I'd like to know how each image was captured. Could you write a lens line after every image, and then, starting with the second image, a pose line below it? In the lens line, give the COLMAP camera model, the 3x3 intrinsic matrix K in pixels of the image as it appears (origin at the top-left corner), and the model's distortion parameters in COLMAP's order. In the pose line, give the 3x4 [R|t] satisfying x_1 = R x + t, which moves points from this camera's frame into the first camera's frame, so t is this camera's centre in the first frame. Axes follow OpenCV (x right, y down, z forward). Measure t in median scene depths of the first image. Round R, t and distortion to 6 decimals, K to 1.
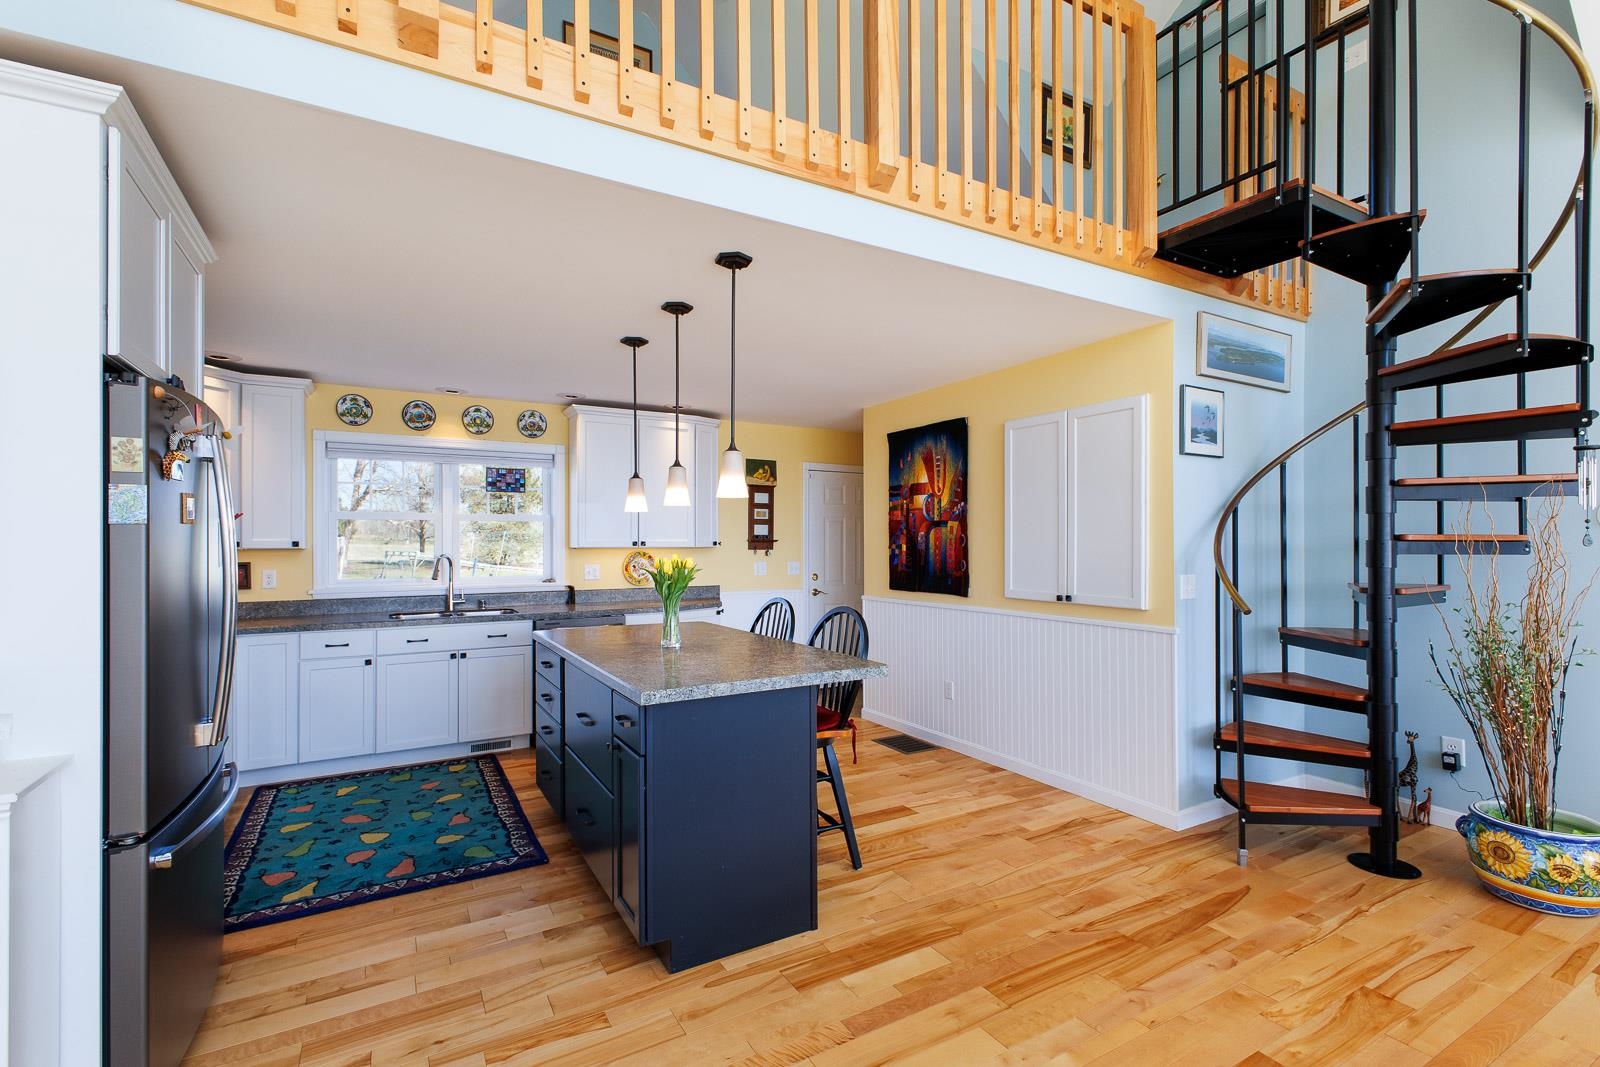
lens RADIAL K [[690.3, 0, 773.9], [0, 690.3, 537.2], [0, 0, 1]] dist [0.001846, 0.000092]
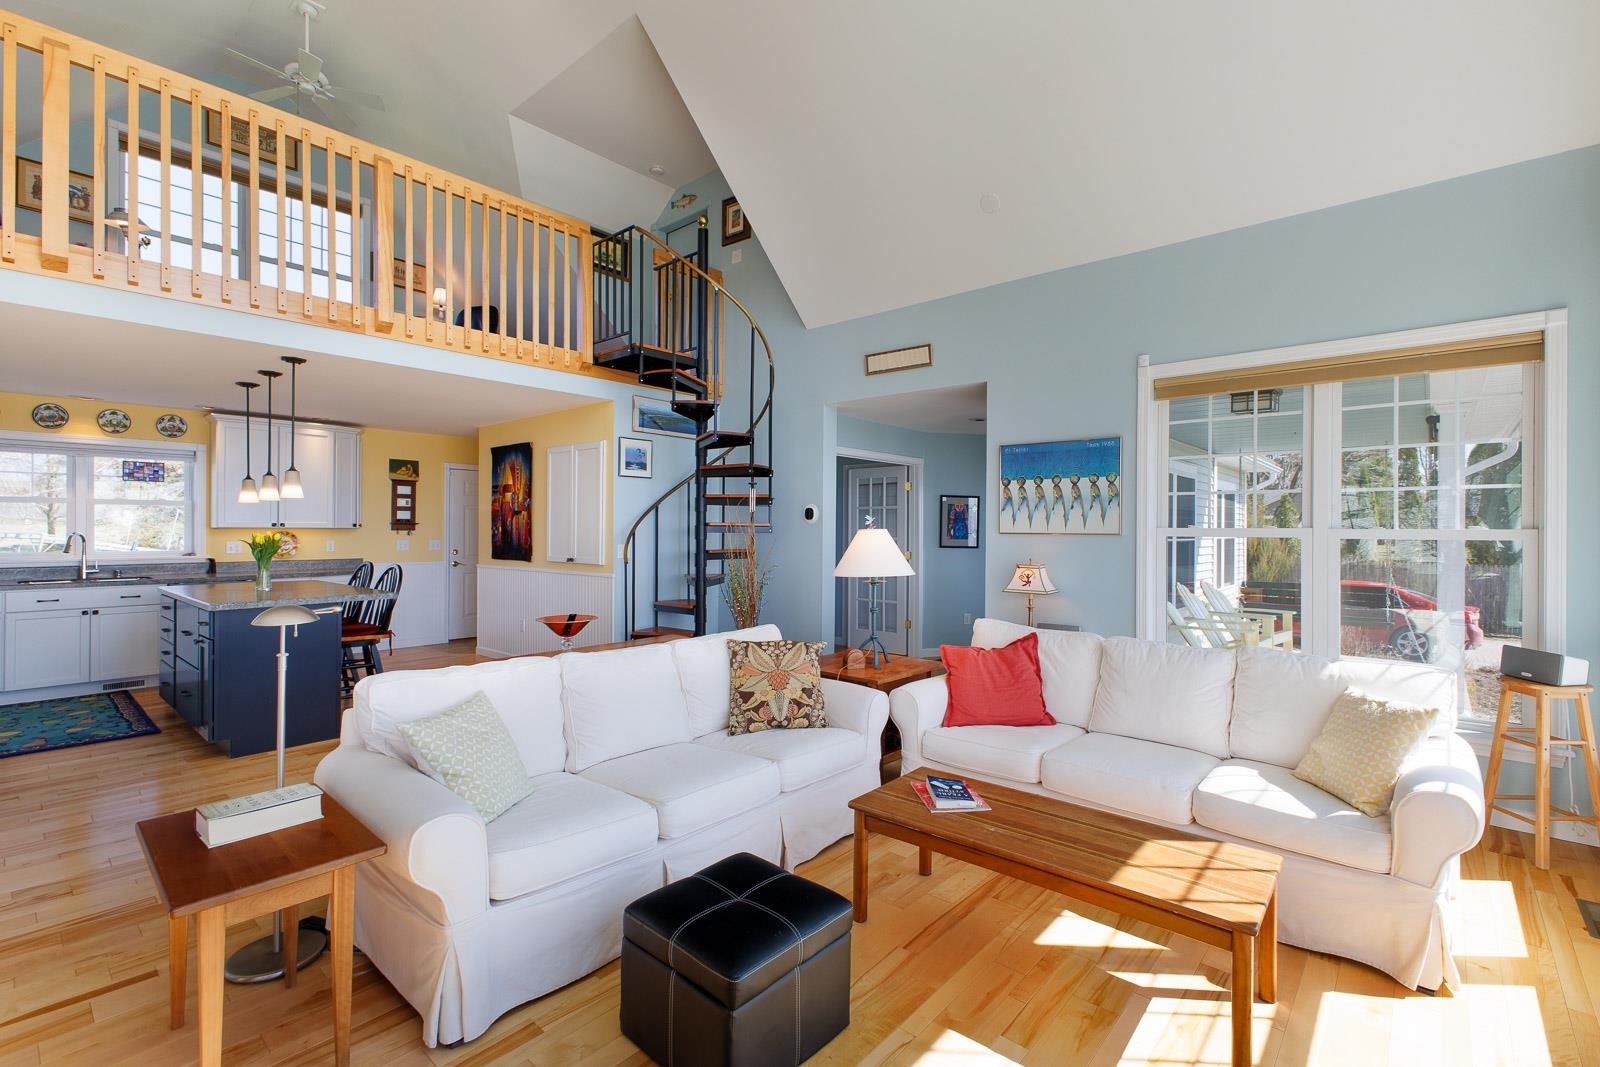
lens RADIAL K [[695.8, 0, 803.1], [0, 695.8, 525.0], [0, 0, 1]] dist [0.003810, -0.000545]
pose [[0.938698, 0.007733, 0.344654, 0.288572], [-0.009199, 0.999954, 0.002618, -0.003021], [-0.344618, -0.005628, 0.938726, -0.573745]]
